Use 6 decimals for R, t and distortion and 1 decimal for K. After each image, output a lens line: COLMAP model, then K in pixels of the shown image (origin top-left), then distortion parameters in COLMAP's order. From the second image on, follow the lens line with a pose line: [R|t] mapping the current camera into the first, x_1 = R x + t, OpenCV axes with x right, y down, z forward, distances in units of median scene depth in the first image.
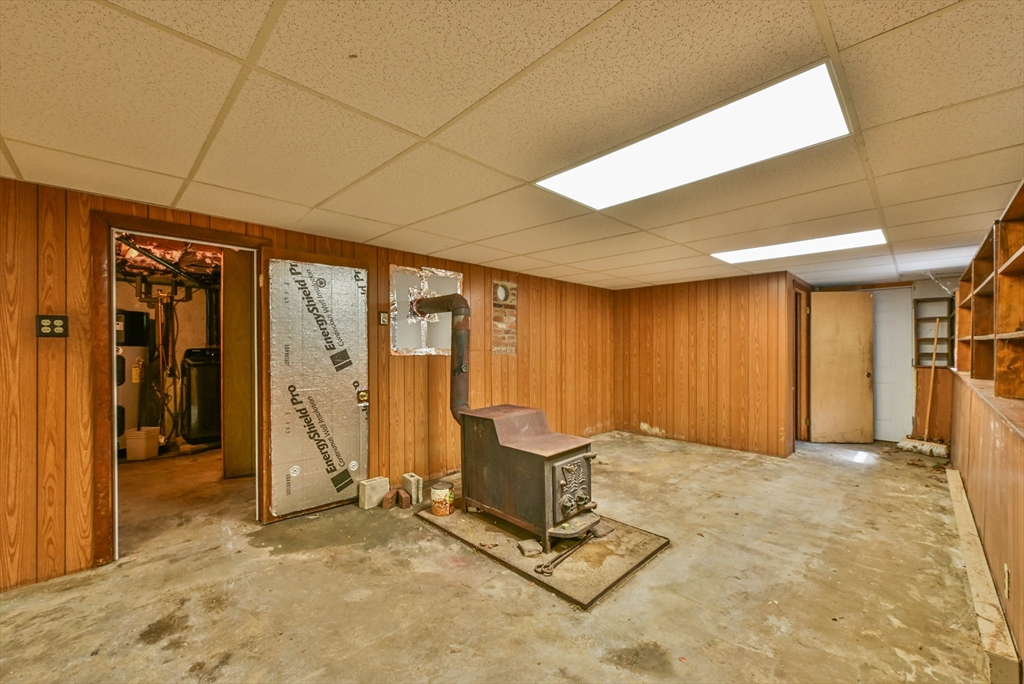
lens RADIAL K [[408.3, 0, 527.3], [0, 408.3, 351.1], [0, 0, 1]] dist [0.001071, -0.000312]
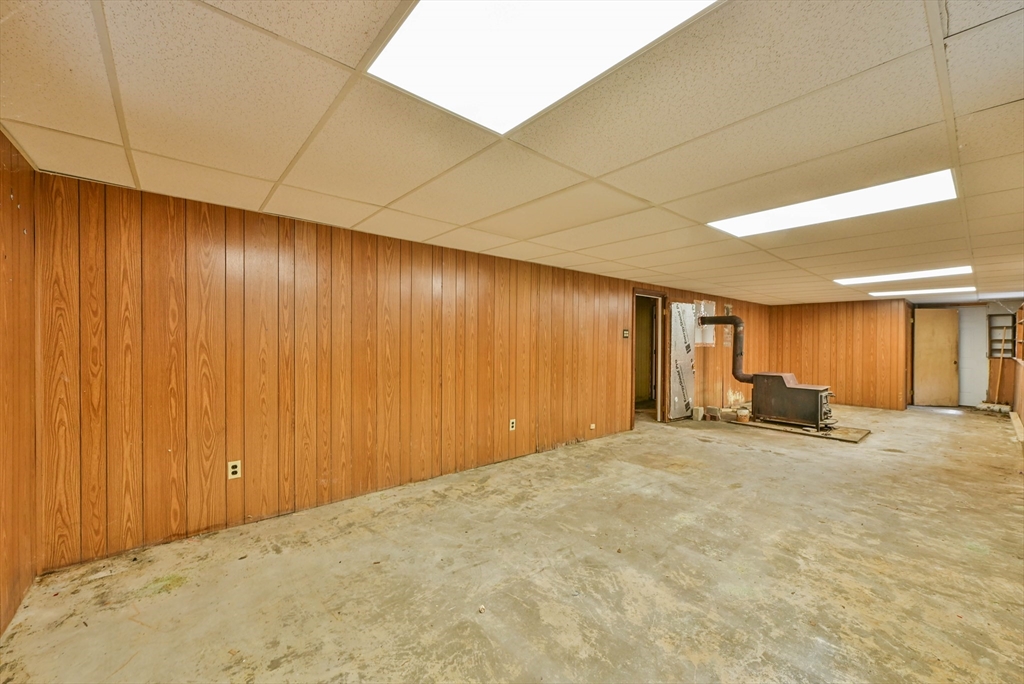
lens RADIAL K [[408.3, 0, 513.3], [0, 408.3, 340.5], [0, 0, 1]] dist [0.001071, -0.000312]
pose [[0.995847, 0.010461, -0.090436, -0.798748], [-0.010920, 0.999930, -0.004576, 0.000383], [0.090382, 0.005545, 0.995892, -0.799094]]
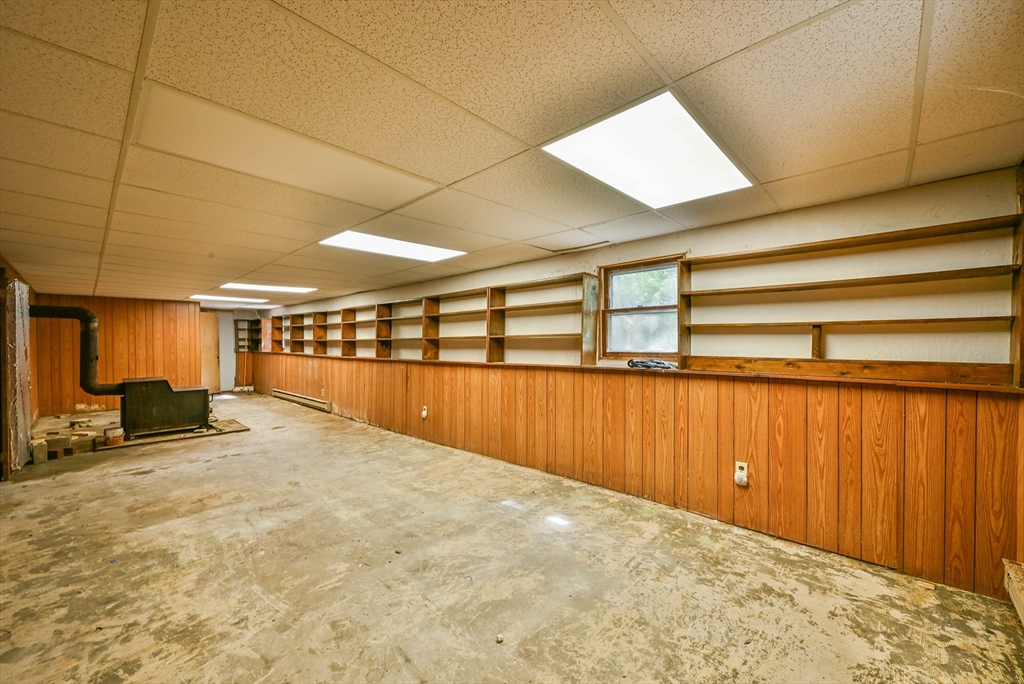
lens RADIAL K [[408.3, 0, 511.8], [0, 408.3, 346.5], [0, 0, 1]] dist [0.001071, -0.000312]
pose [[-0.035677, -0.012454, 0.999286, -1.277249], [0.010272, 0.999865, 0.012828, -0.002803], [-0.999311, 0.010723, -0.035544, -0.351704]]
